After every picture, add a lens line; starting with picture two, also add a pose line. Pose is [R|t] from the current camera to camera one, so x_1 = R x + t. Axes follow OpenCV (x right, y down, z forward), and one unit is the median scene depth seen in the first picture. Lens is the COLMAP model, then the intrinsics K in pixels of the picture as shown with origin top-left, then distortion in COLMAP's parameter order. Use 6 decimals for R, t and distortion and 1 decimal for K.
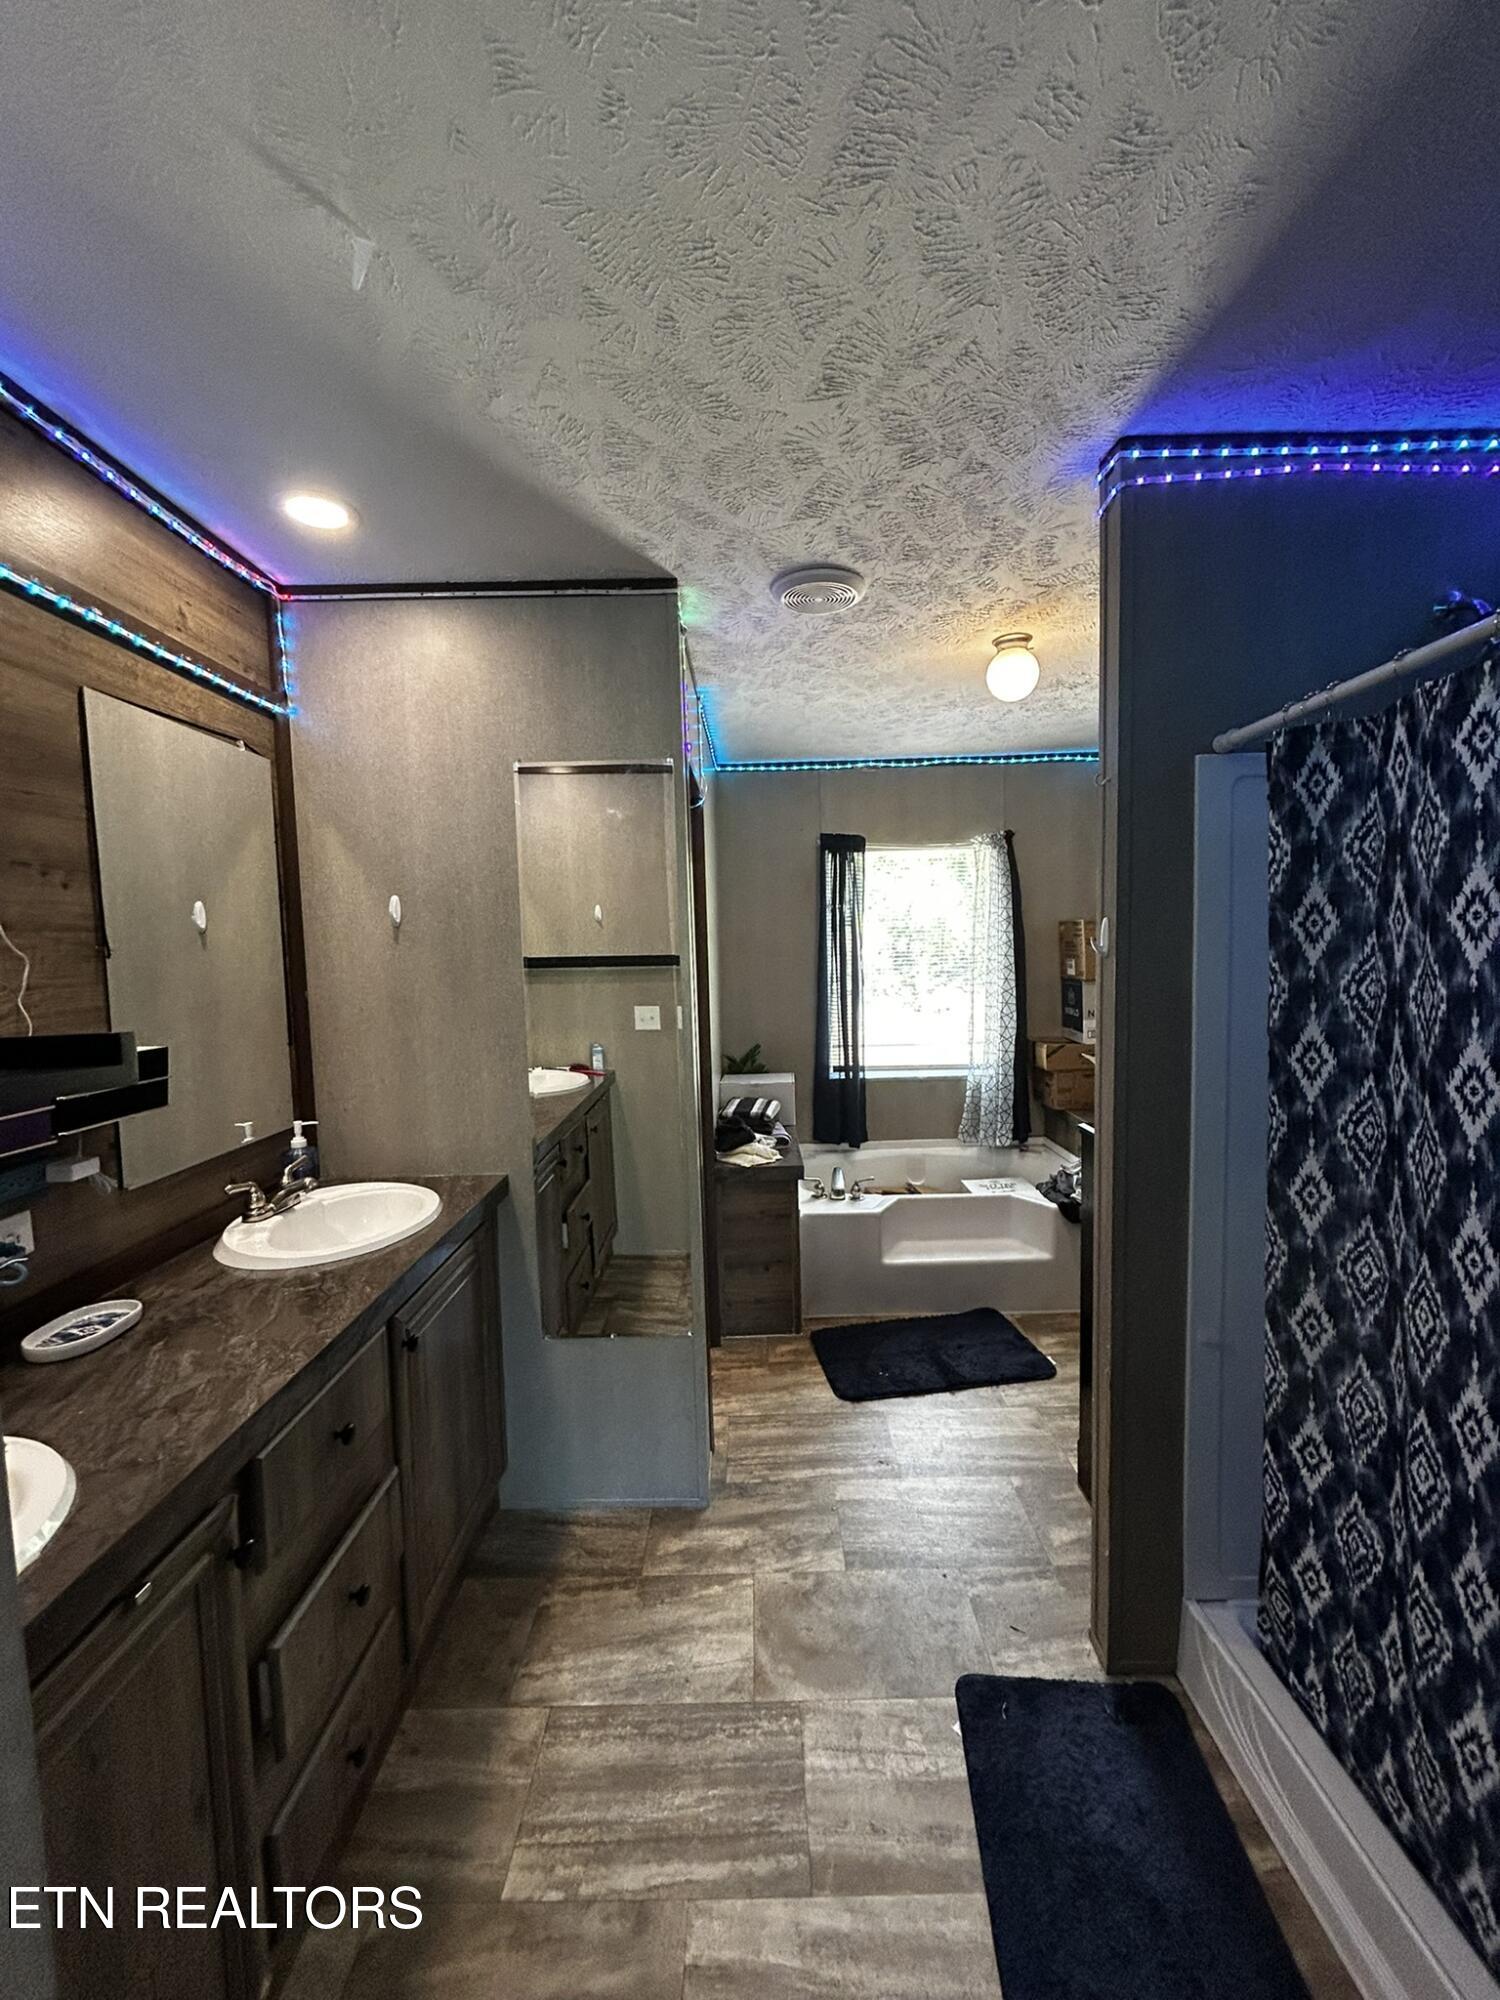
lens RADIAL K [[802.1, 0, 752.9], [0, 802.1, 1000.4], [0, 0, 1]] dist [-0.002212, 0.000558]
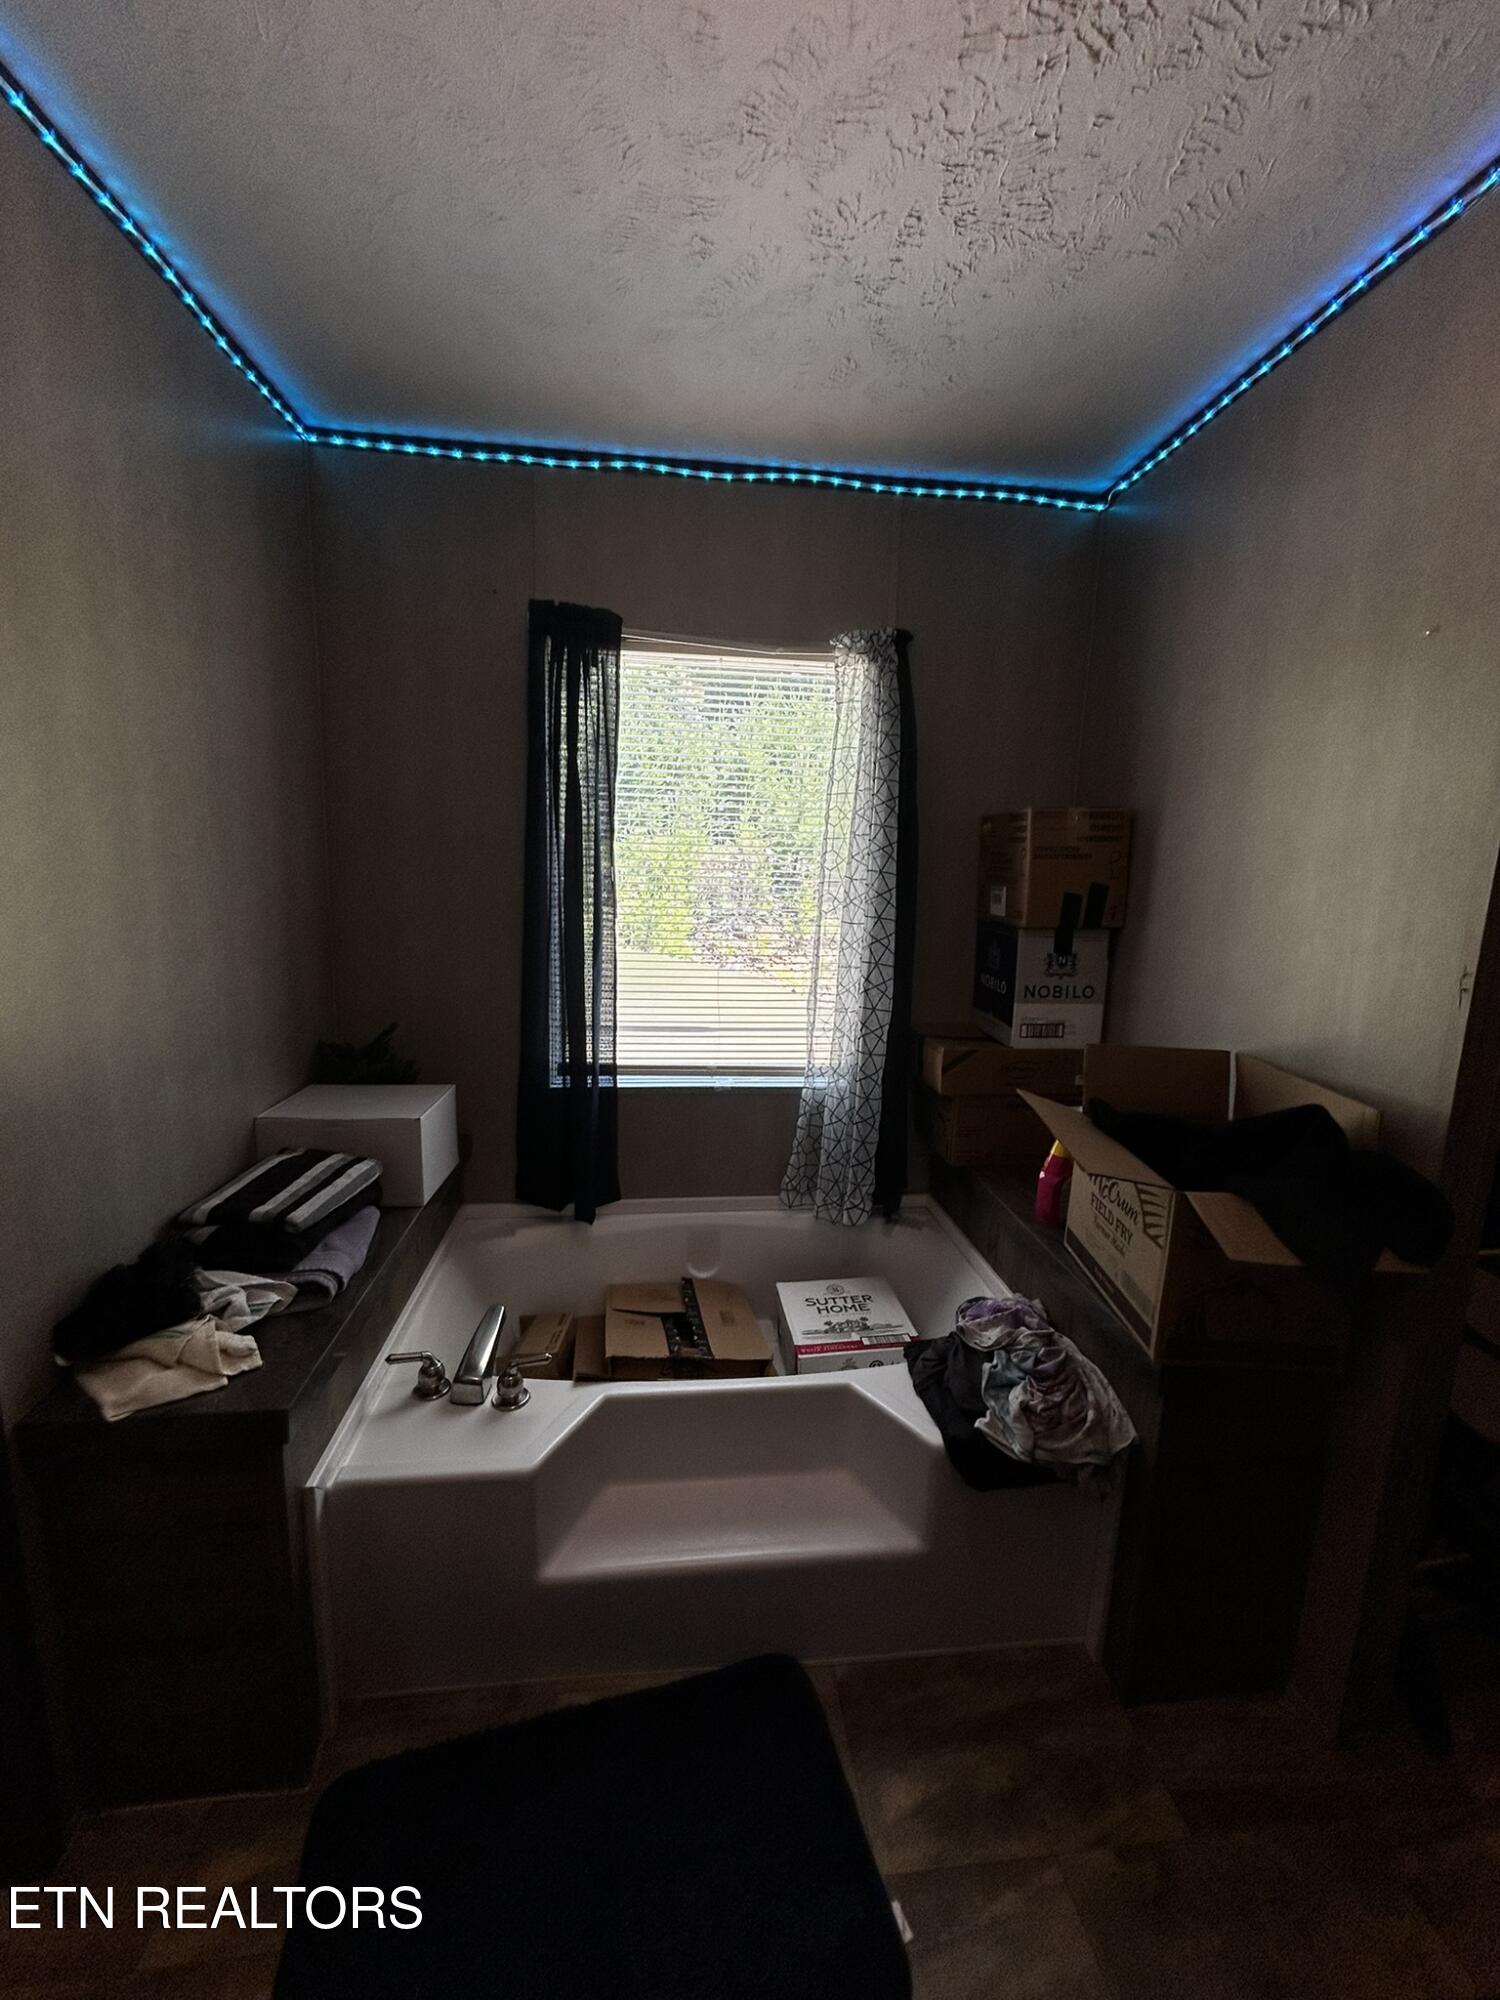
lens RADIAL K [[802.1, 0, 752.9], [0, 802.1, 1000.4], [0, 0, 1]] dist [-0.002212, 0.000558]
pose [[0.991887, 0.034765, 0.122279, 0.168846], [-0.047013, 0.994001, 0.098748, -0.020316], [-0.118113, -0.103695, 0.987571, 0.477225]]
